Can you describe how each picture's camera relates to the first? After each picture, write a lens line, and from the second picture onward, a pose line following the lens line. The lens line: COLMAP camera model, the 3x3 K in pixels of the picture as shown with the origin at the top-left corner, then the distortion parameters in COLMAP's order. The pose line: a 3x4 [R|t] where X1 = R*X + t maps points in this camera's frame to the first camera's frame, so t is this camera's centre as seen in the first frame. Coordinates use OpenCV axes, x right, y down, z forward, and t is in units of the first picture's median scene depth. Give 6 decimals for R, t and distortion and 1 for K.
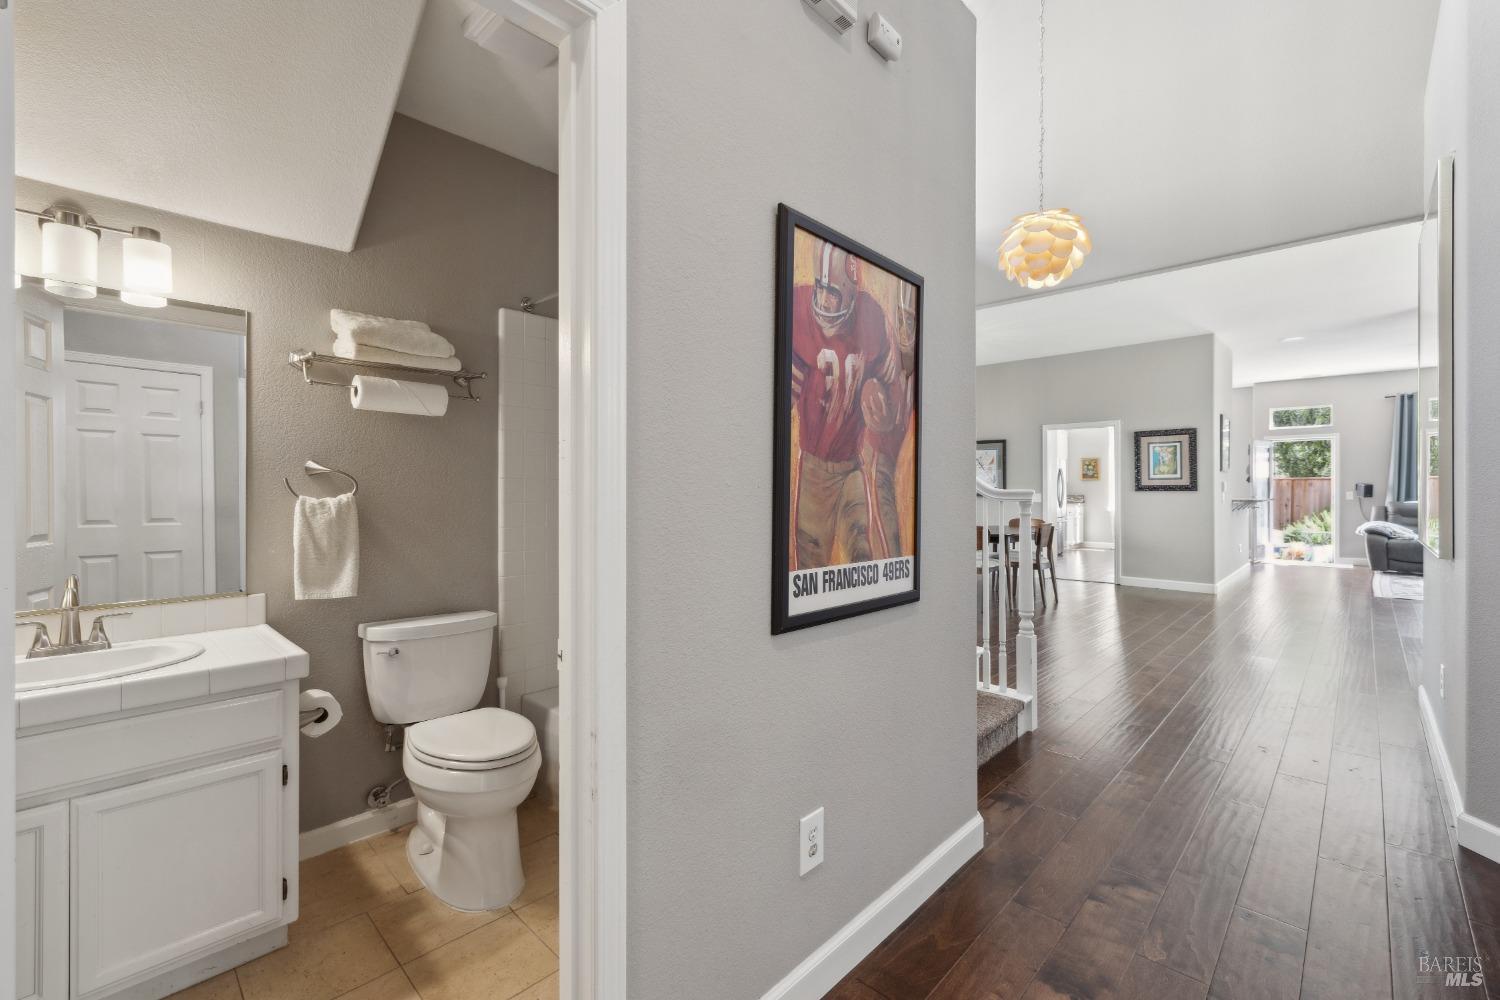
lens RADIAL K [[640.5, 0, 753.8], [0, 640.5, 496.4], [0, 0, 1]] dist [-0.002365, -0.000696]
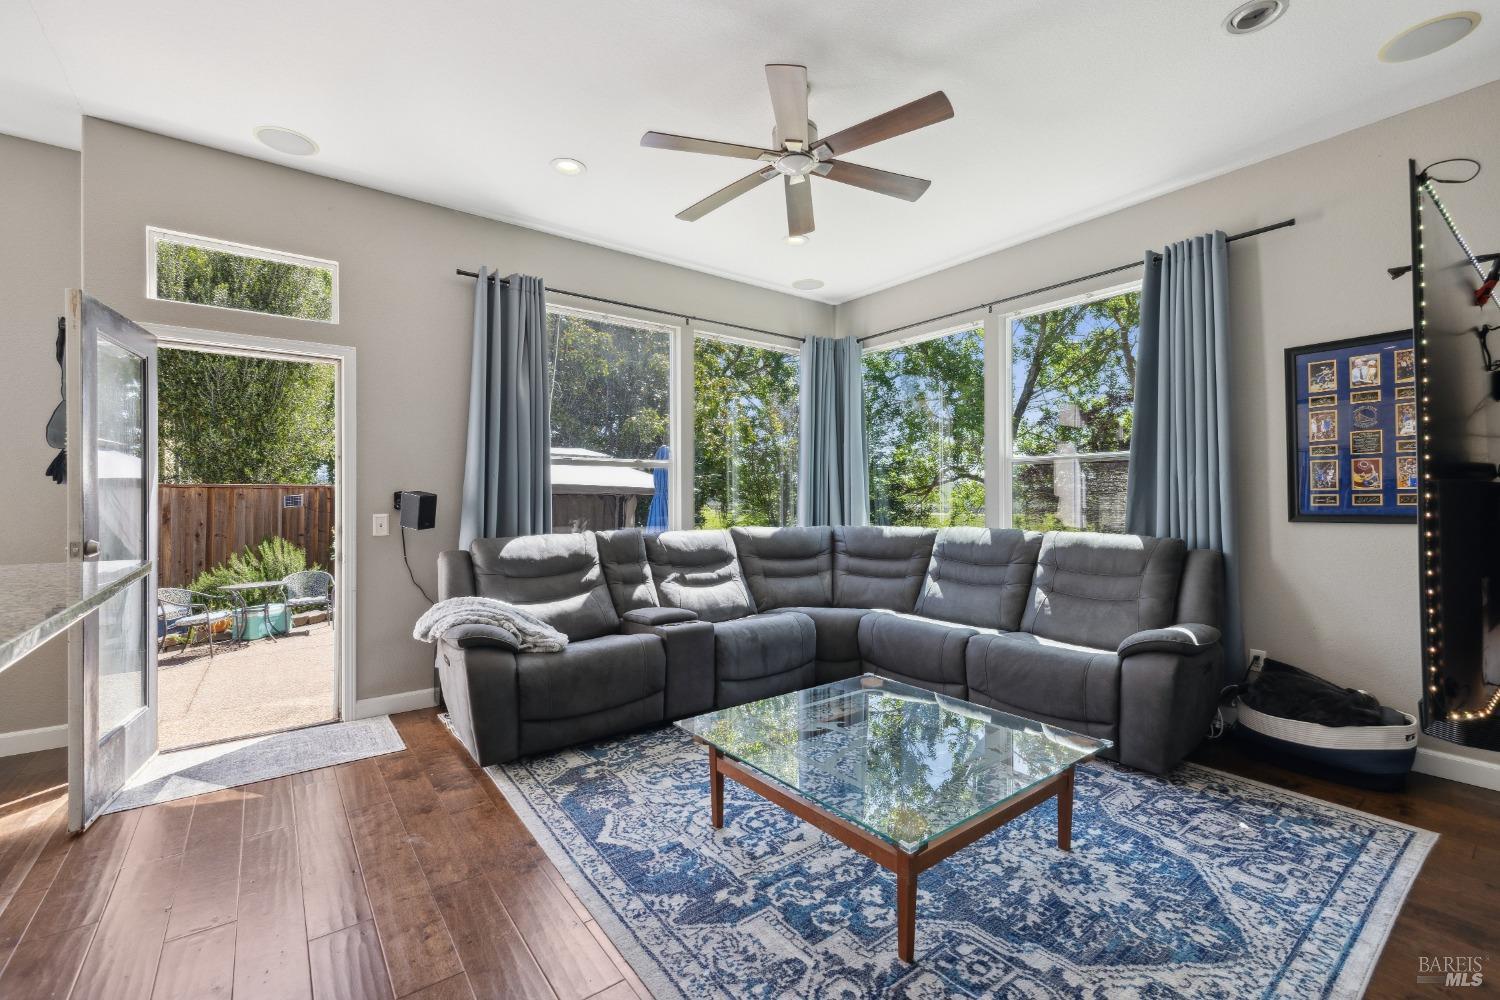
lens RADIAL K [[640.5, 0, 756.1], [0, 640.5, 498.2], [0, 0, 1]] dist [-0.002365, -0.000696]
pose [[0.154621, 0.010424, 0.987919, 0.554041], [0.009132, 0.999887, -0.011979, -0.008667], [-0.987932, 0.010874, 0.154508, 0.667685]]
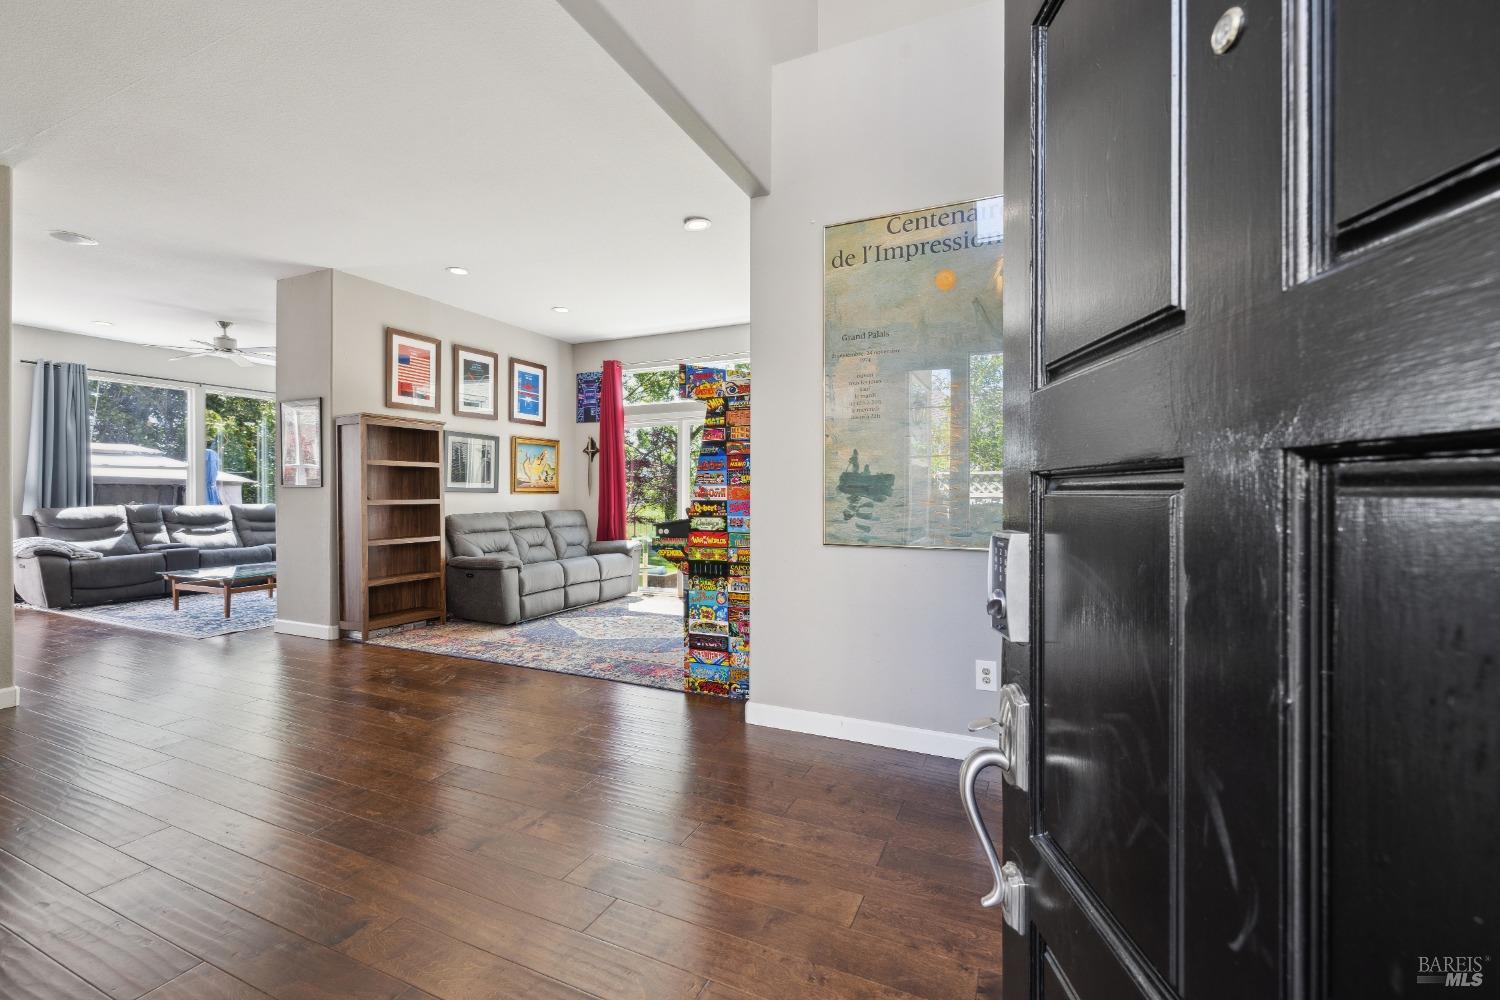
lens RADIAL K [[640.5, 0, 746.7], [0, 640.5, 495.2], [0, 0, 1]] dist [-0.002365, -0.000696]
pose [[-0.324134, 0.002070, 0.946009, 0.059497], [0.009586, 0.999953, 0.001096, 0.000342], [-0.945963, 0.009424, -0.324139, 0.416472]]
